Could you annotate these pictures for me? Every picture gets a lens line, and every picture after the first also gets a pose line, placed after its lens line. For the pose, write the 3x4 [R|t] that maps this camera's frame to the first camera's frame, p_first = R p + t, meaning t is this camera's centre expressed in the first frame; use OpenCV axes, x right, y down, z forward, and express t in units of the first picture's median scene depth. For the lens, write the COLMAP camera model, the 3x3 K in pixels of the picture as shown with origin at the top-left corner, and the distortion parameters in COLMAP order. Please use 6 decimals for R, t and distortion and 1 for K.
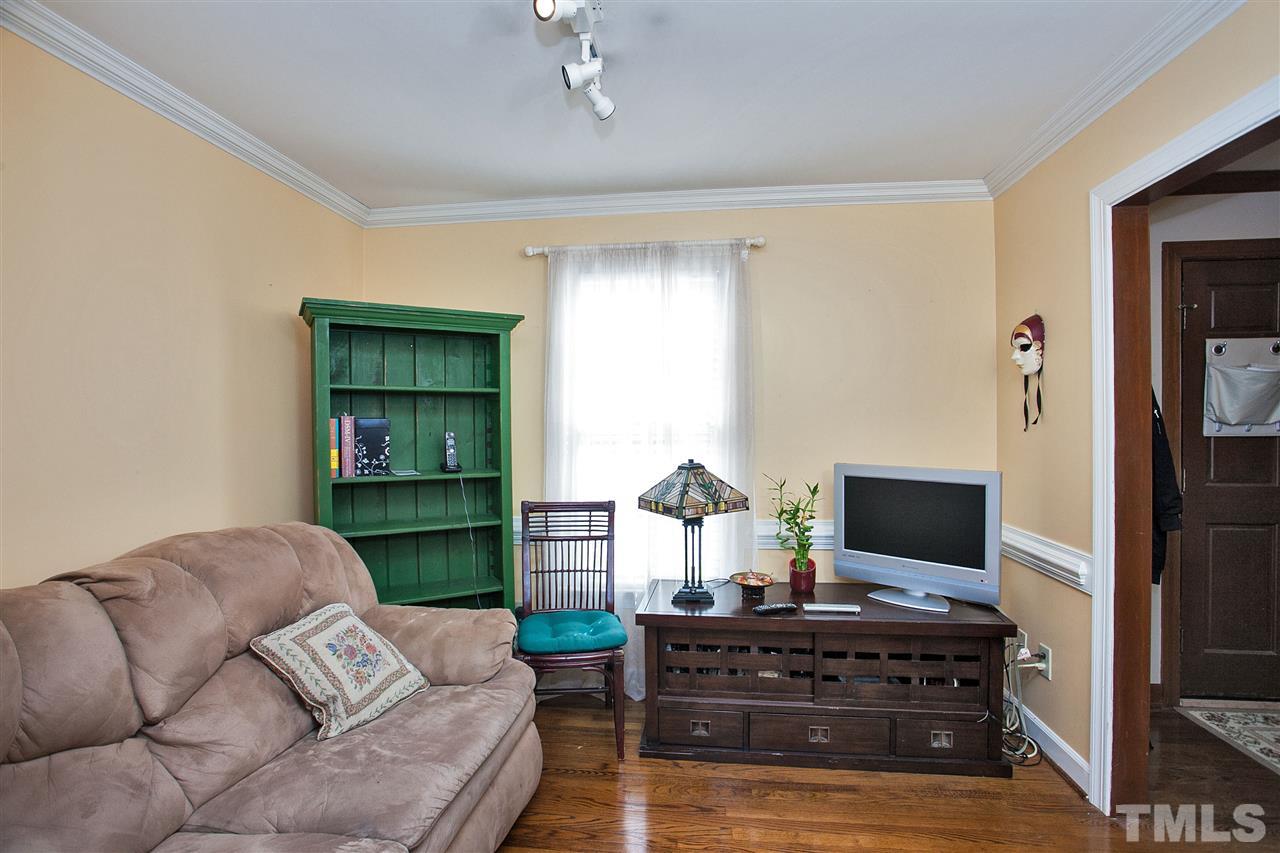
lens RADIAL K [[630.6, 0, 631.2], [0, 630.6, 428.1], [0, 0, 1]] dist [-0.081566, 0.036700]
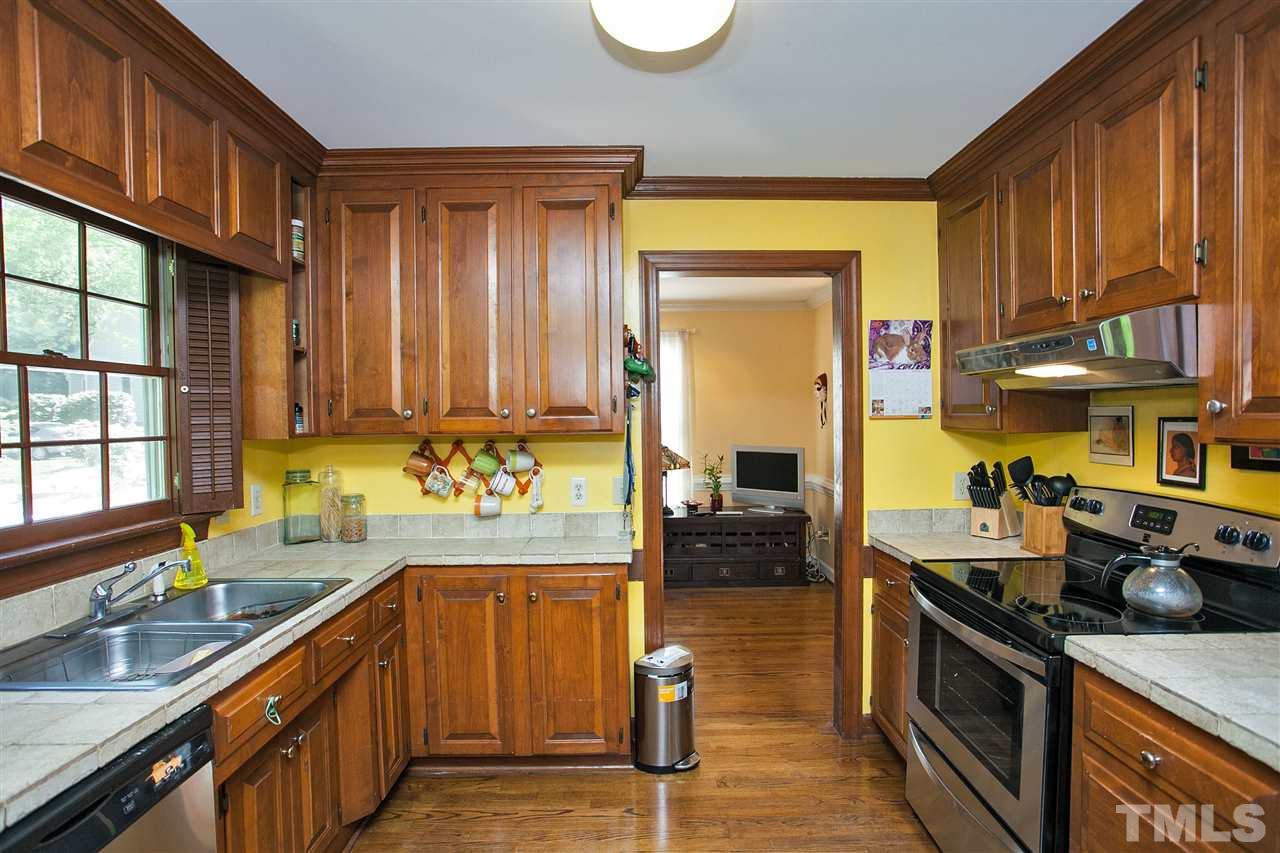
lens RADIAL K [[630.3, 0, 639.8], [0, 630.3, 431.9], [0, 0, 1]] dist [-0.067295, 0.035286]
pose [[0.990100, -0.010587, 0.139965, -0.258241], [0.007661, 0.999741, 0.021432, -0.032742], [-0.140156, -0.020148, 0.989924, -0.997773]]
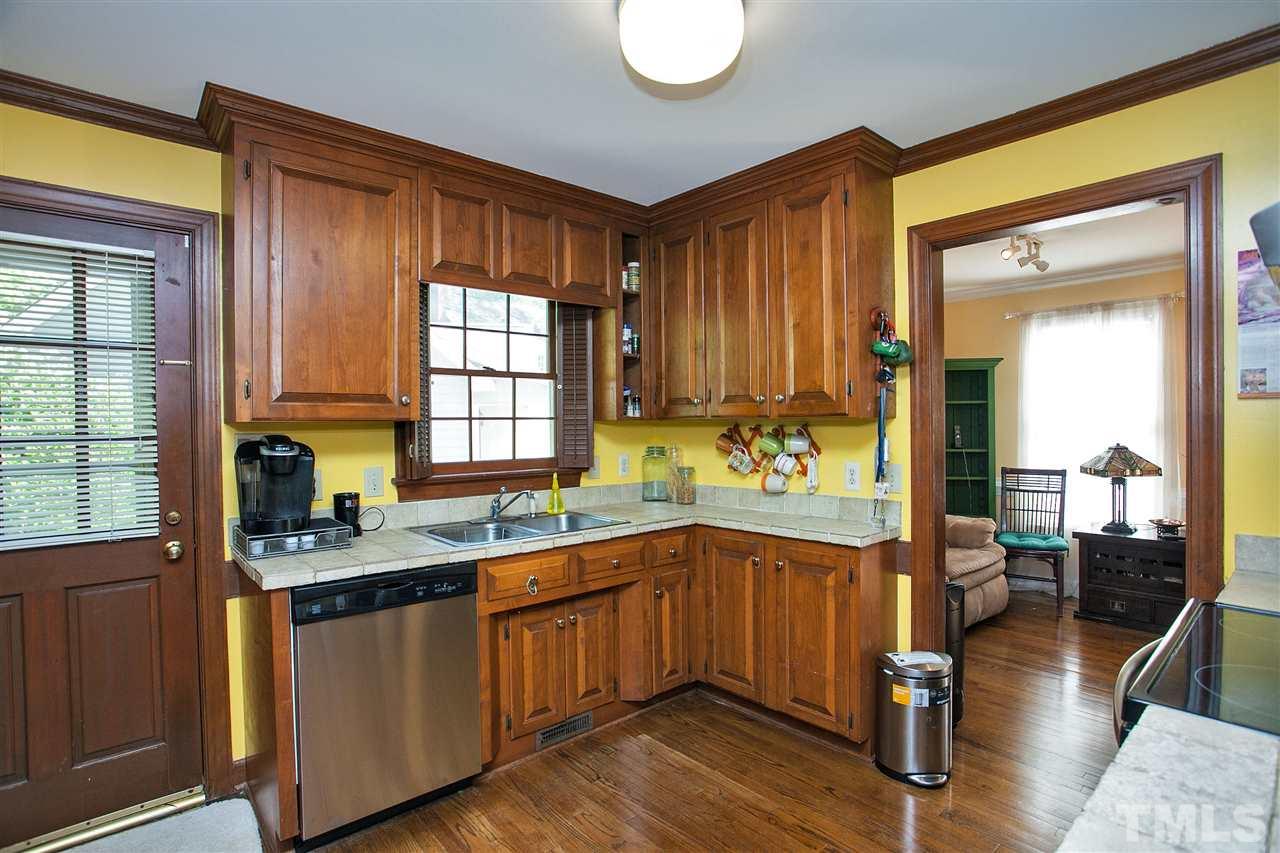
lens RADIAL K [[630.6, 0, 631.2], [0, 630.6, 428.1], [0, 0, 1]] dist [-0.081566, 0.036700]
pose [[0.748763, 0.002701, -0.662833, 0.192515], [0.002824, 0.999970, 0.007266, -0.002964], [0.662832, -0.007312, 0.748732, -0.983156]]
